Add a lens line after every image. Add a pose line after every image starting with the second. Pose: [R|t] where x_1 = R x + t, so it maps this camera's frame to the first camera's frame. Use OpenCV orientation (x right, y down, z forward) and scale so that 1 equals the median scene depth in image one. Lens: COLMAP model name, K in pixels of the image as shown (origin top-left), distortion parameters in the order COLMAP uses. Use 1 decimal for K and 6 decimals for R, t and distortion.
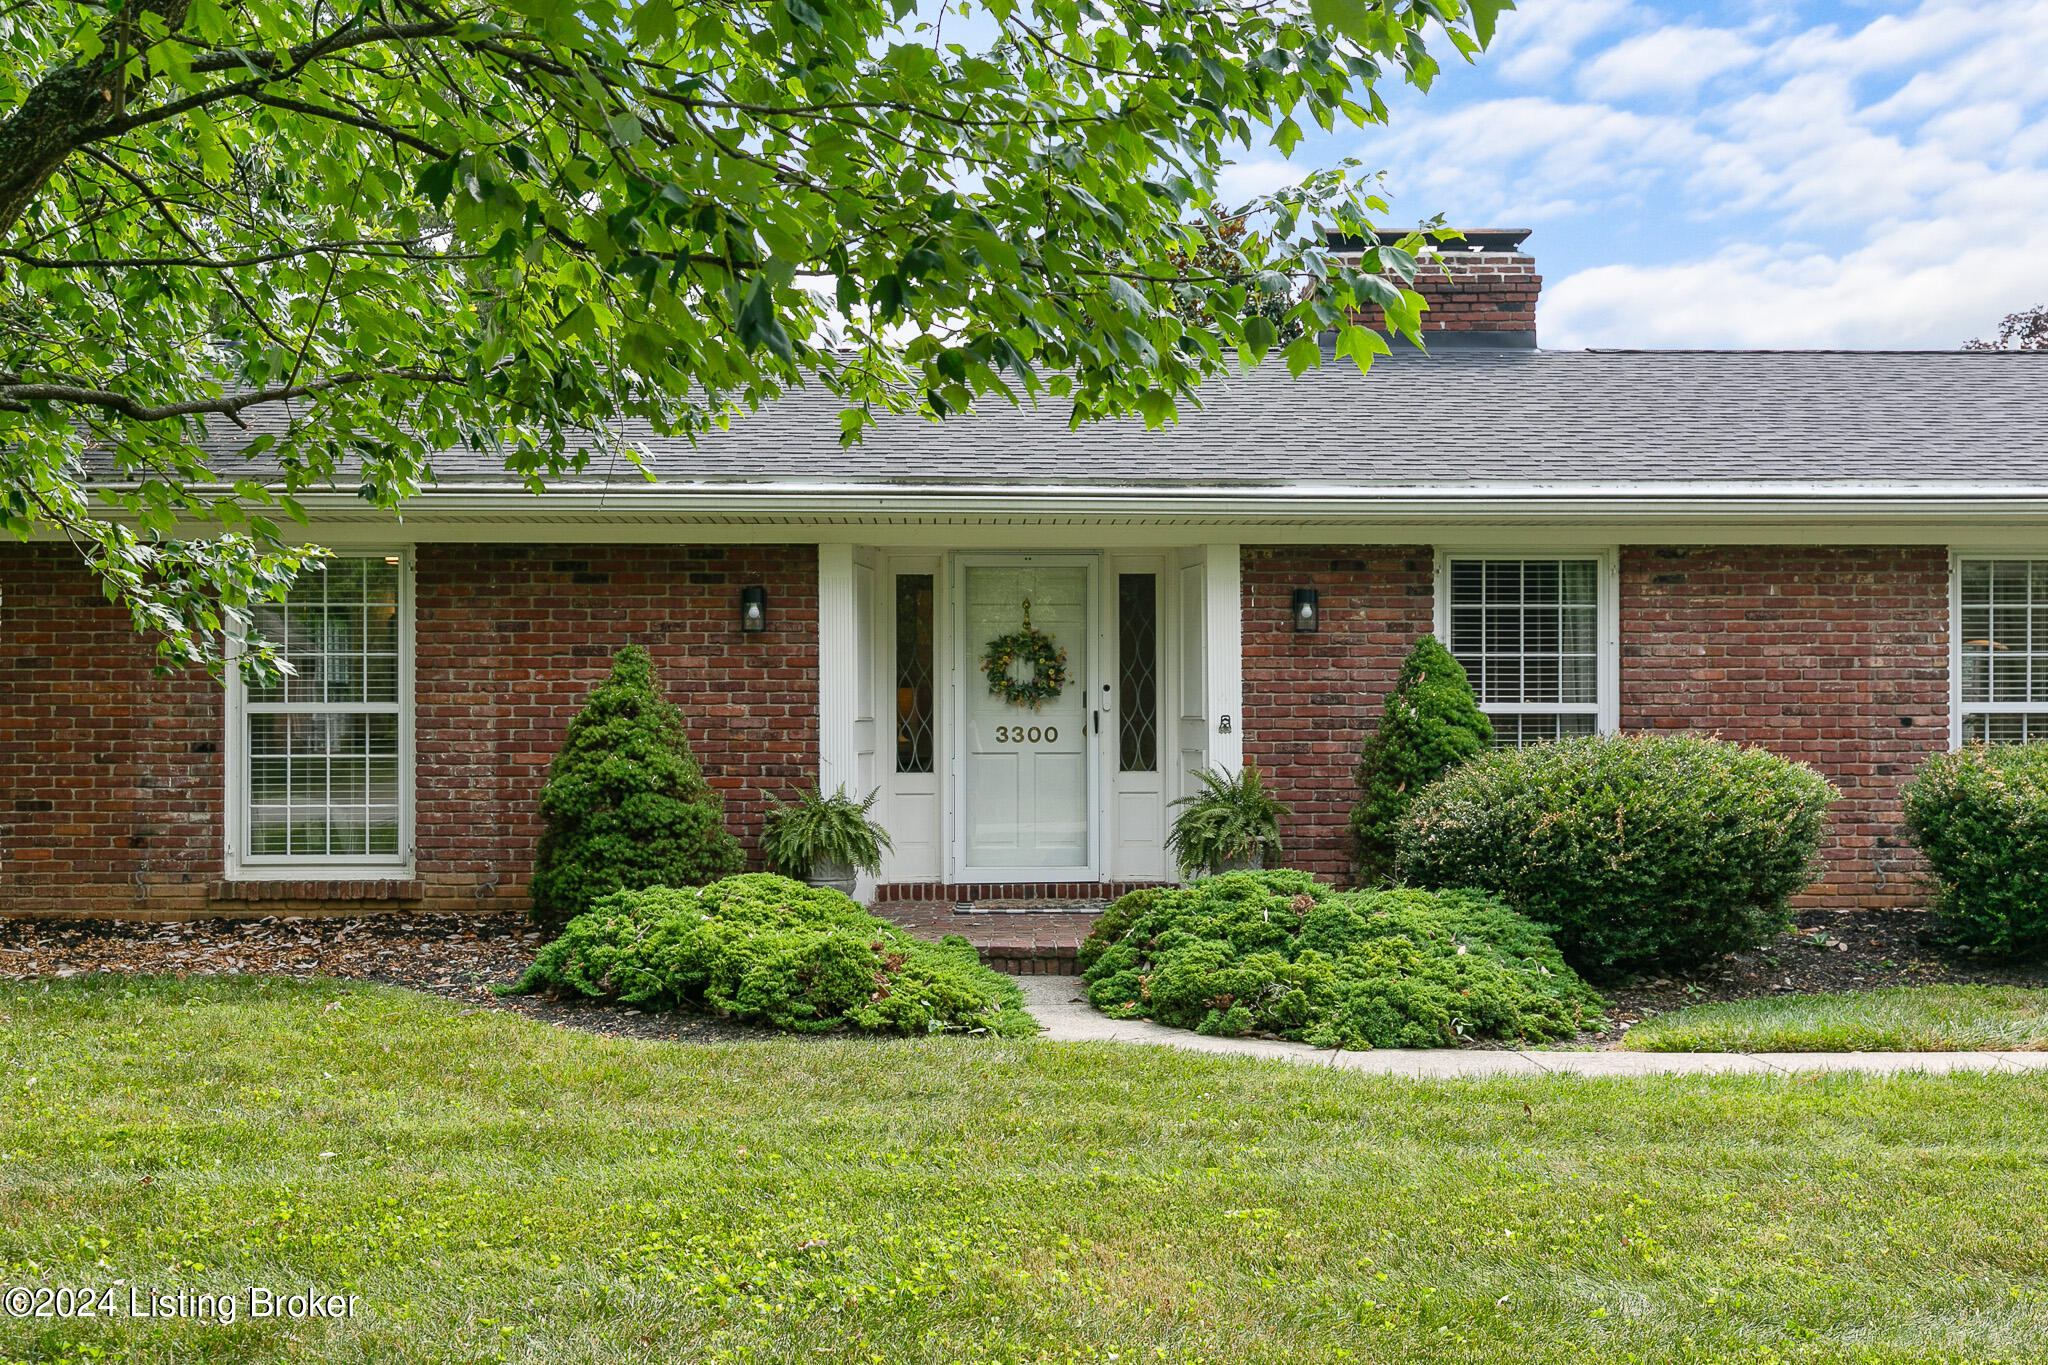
lens RADIAL K [[2088.7, 0, 1024.4], [0, 2088.7, 685.3], [0, 0, 1]] dist [0.008037, 0.000000]
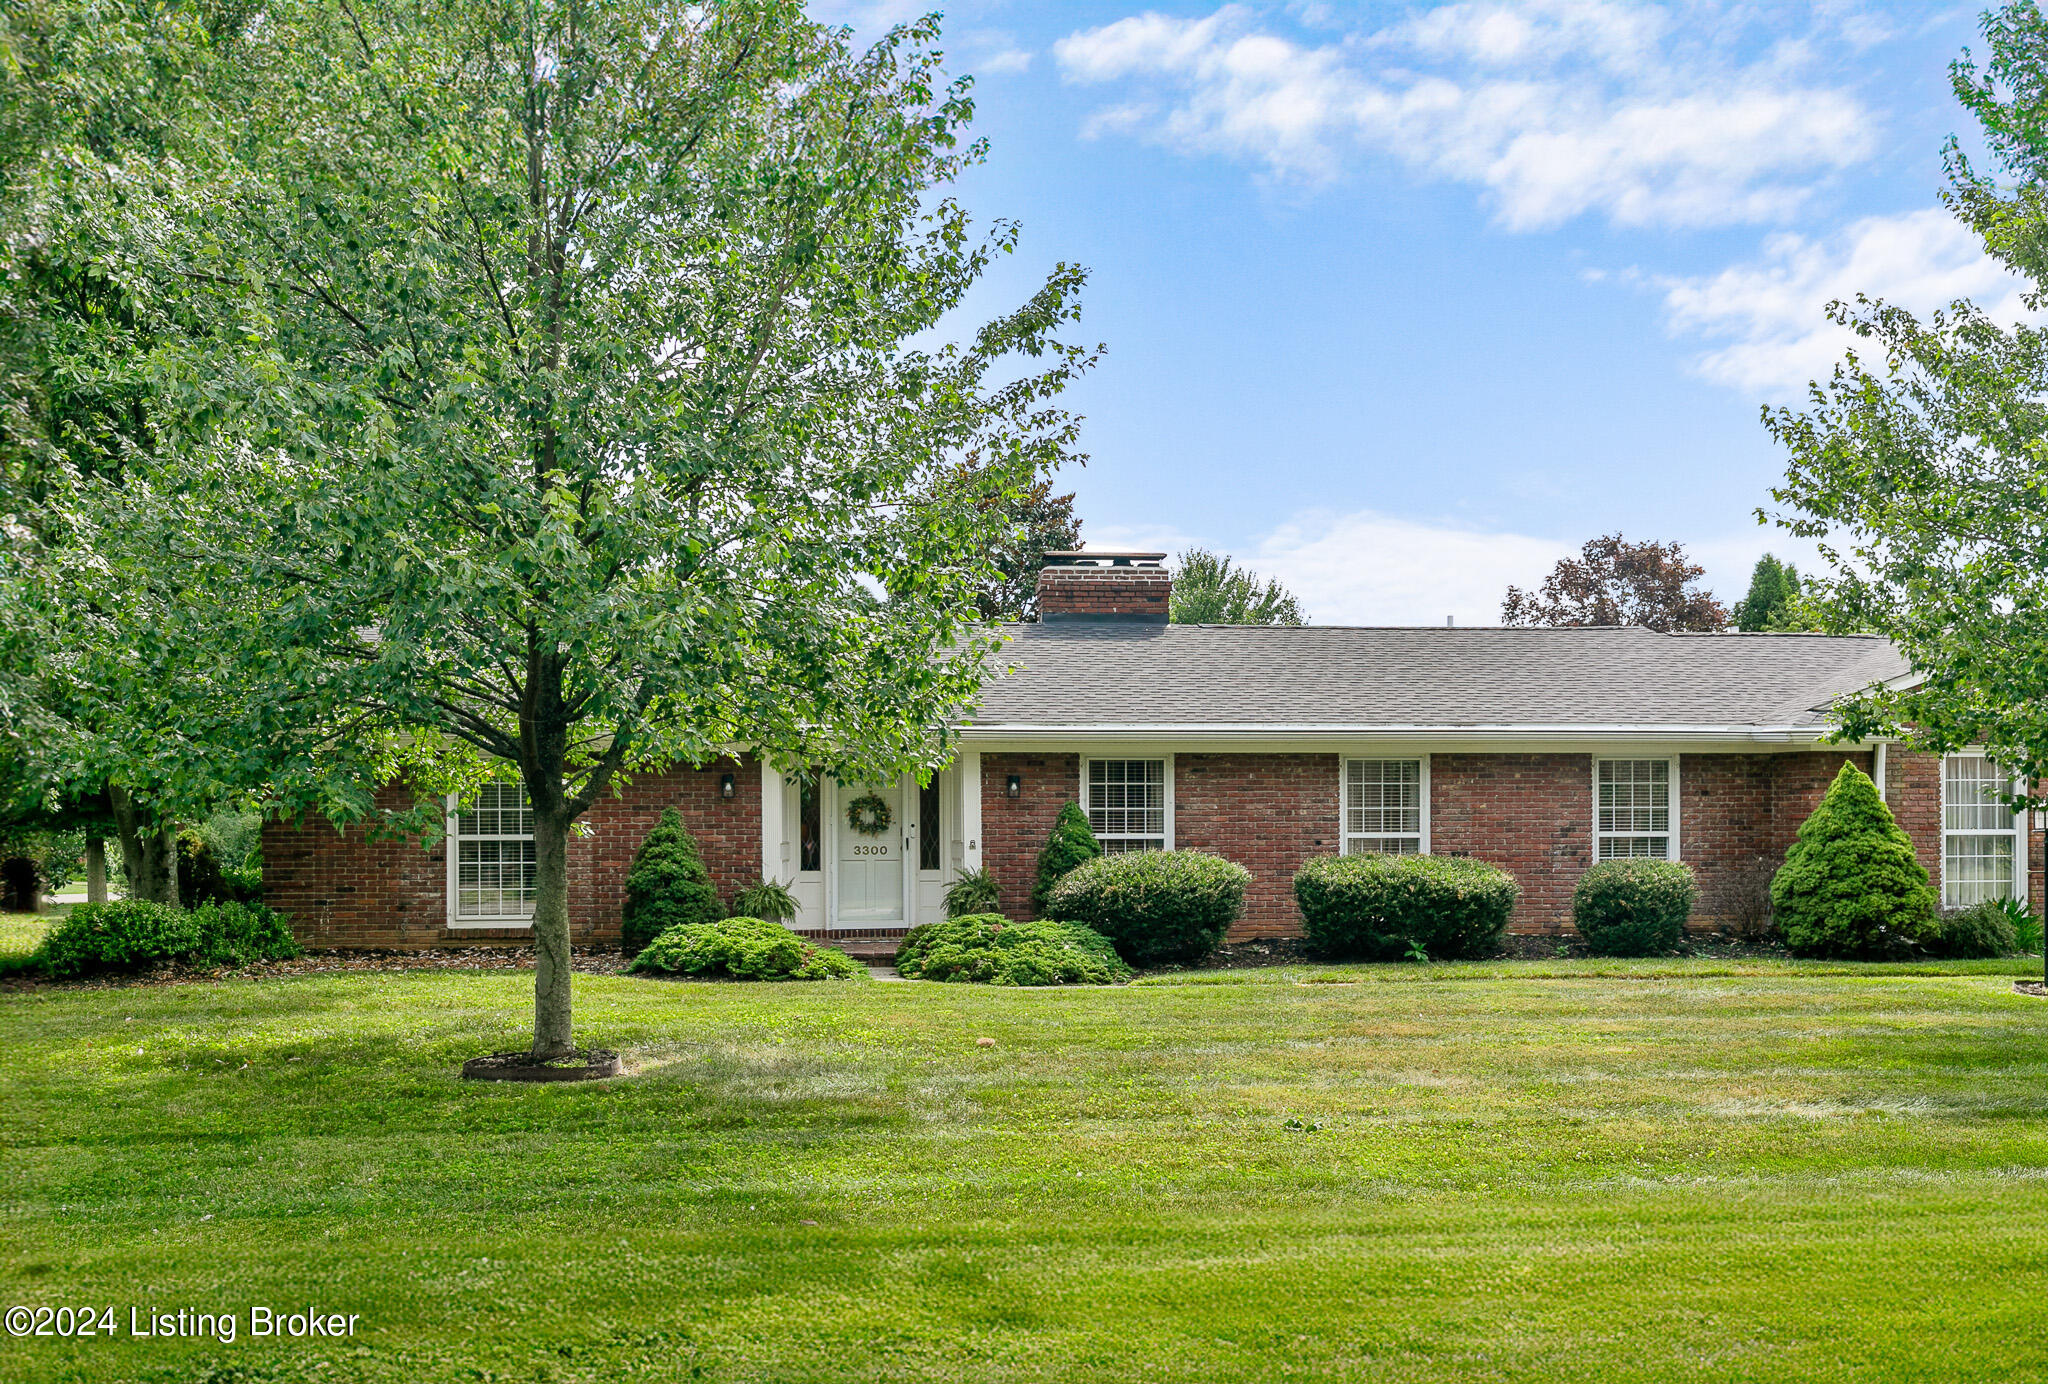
lens RADIAL K [[2088.7, 0, 1071.8], [0, 2088.7, 820.6], [0, 0, 1]] dist [0.008037, 0.000000]
pose [[0.995552, -0.001564, 0.094198, 0.004821], [0.000595, 0.999947, 0.010313, -0.024786], [-0.094209, -0.010211, 0.995500, -0.977457]]
